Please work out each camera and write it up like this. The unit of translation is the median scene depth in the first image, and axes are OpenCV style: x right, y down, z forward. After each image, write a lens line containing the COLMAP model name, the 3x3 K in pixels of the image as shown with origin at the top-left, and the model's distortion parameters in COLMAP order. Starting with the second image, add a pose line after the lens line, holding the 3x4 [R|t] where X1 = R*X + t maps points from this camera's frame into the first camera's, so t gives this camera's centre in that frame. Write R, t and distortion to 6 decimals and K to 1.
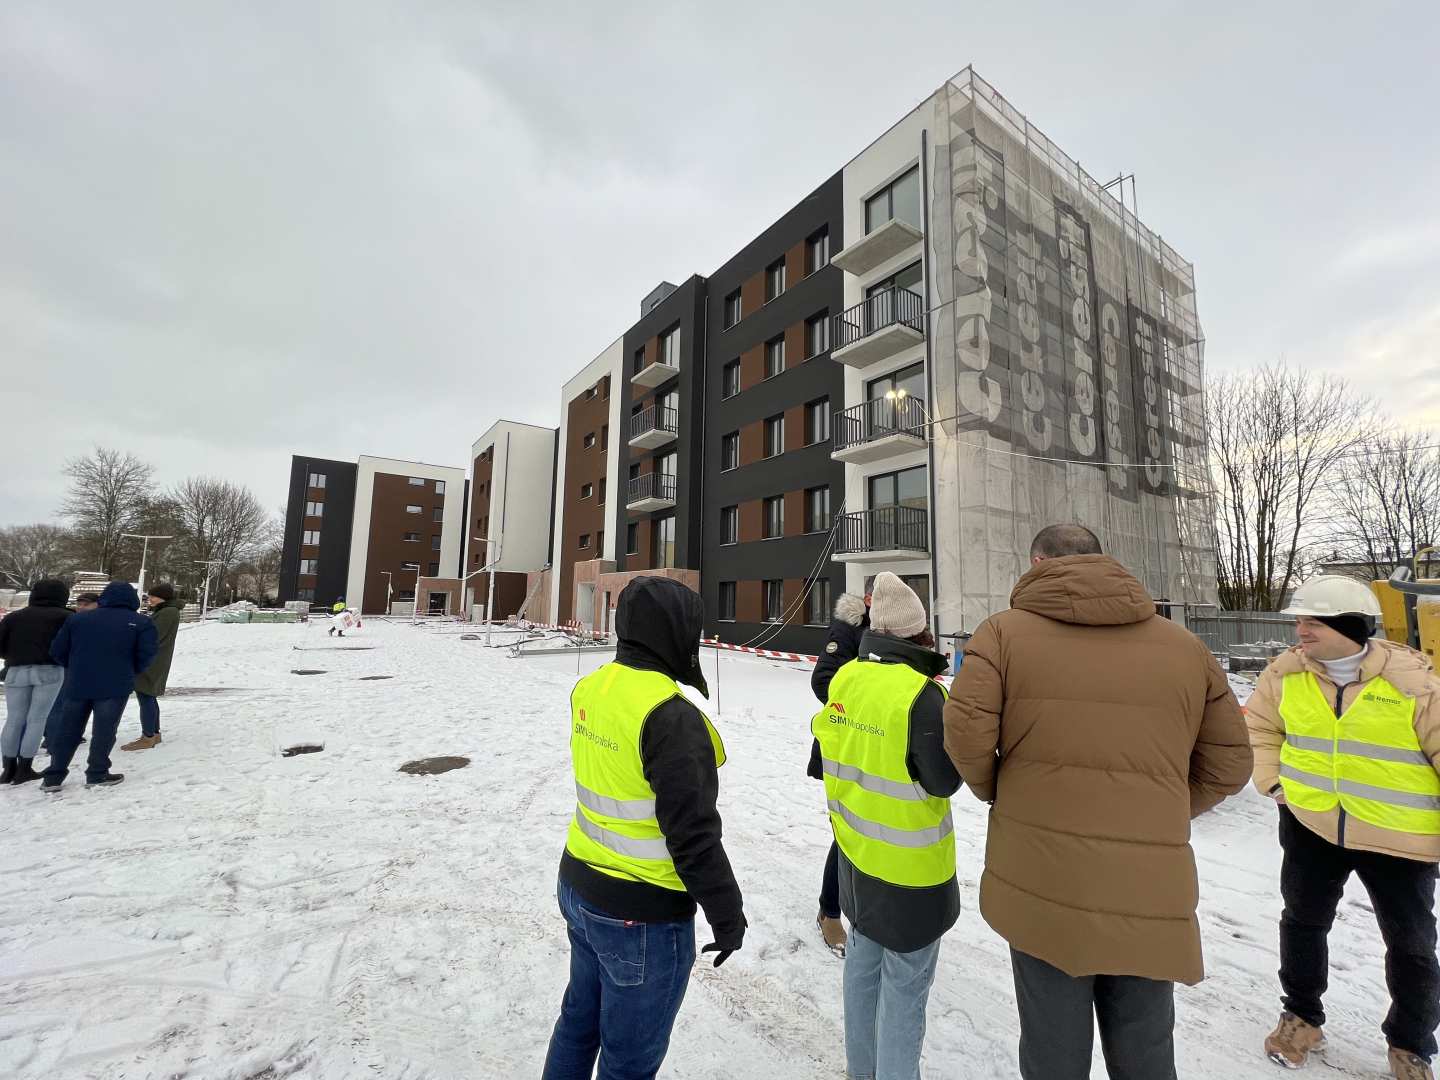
lens RADIAL K [[582.2, 0, 720.0], [0, 582.2, 540.0], [0, 0, 1]] dist [-0.013643, -0.000070]
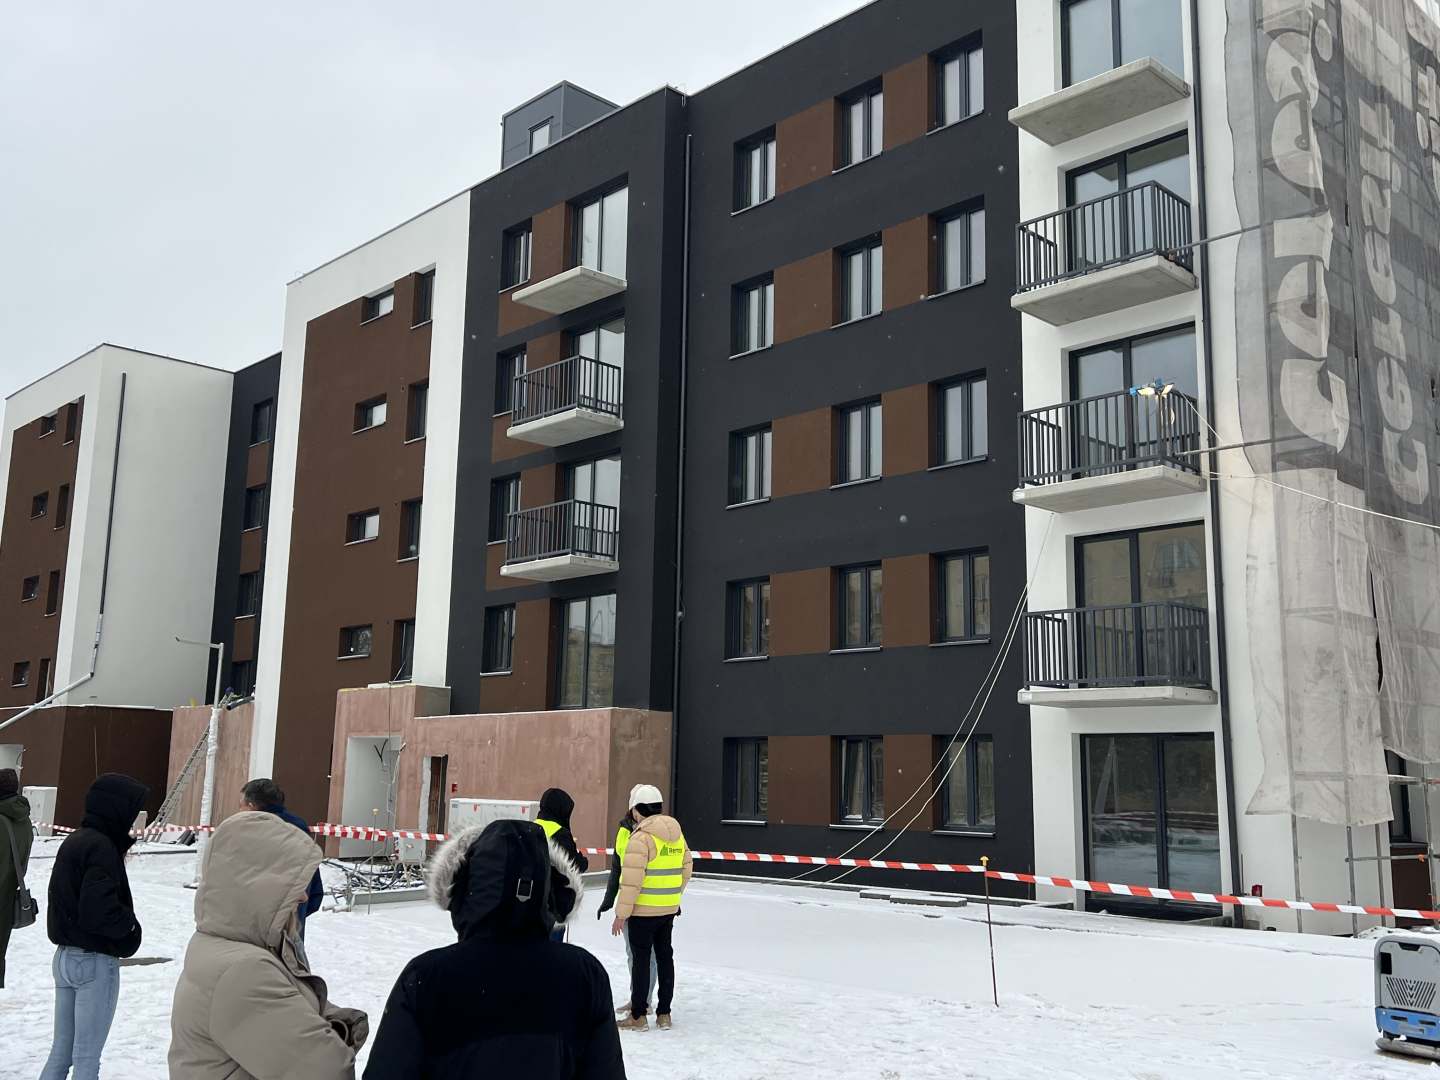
lens RADIAL K [[1361.9, 0, 720.0], [0, 1361.9, 540.0], [0, 0, 1]] dist [0.068973, -0.170217]
pose [[0.986393, 0.024992, 0.162495, -0.182520], [-0.015304, 0.998045, -0.060598, -0.020966], [-0.163691, 0.057286, 0.984847, -0.096513]]
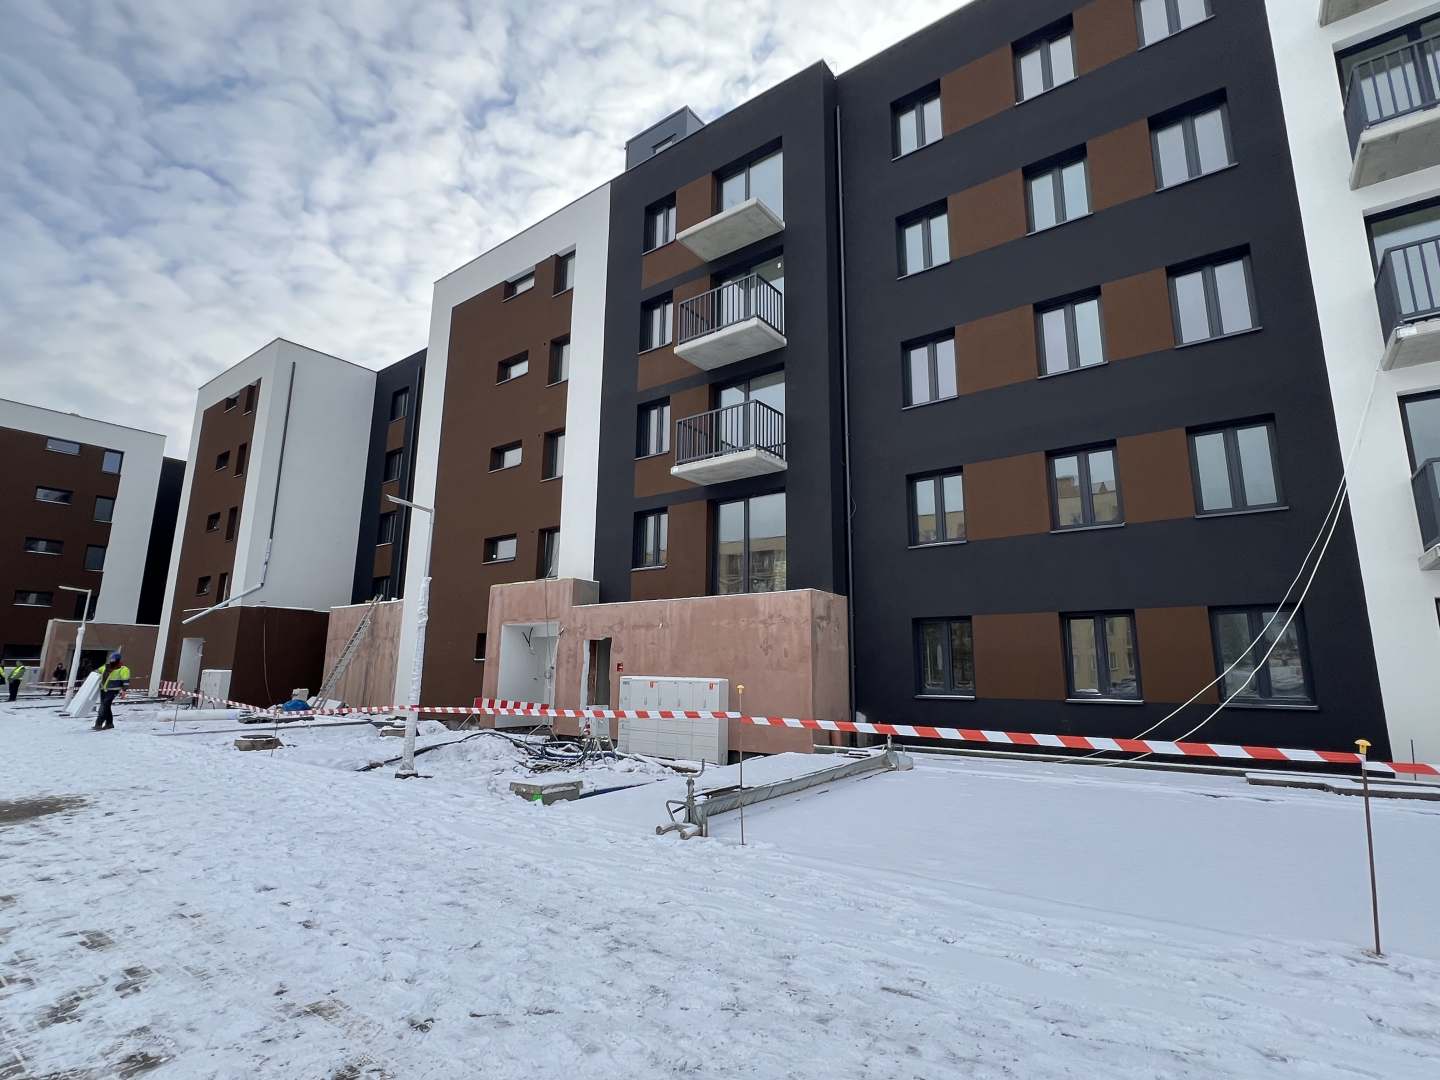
lens RADIAL K [[702.4, 0, 699.2], [0, 702.4, 521.0], [0, 0, 1]] dist [-0.000767, 0.000347]
pose [[0.953260, 0.045309, 0.298734, -0.353224], [-0.019784, 0.995931, -0.087922, 0.044217], [-0.301502, 0.077902, 0.950278, 0.452854]]
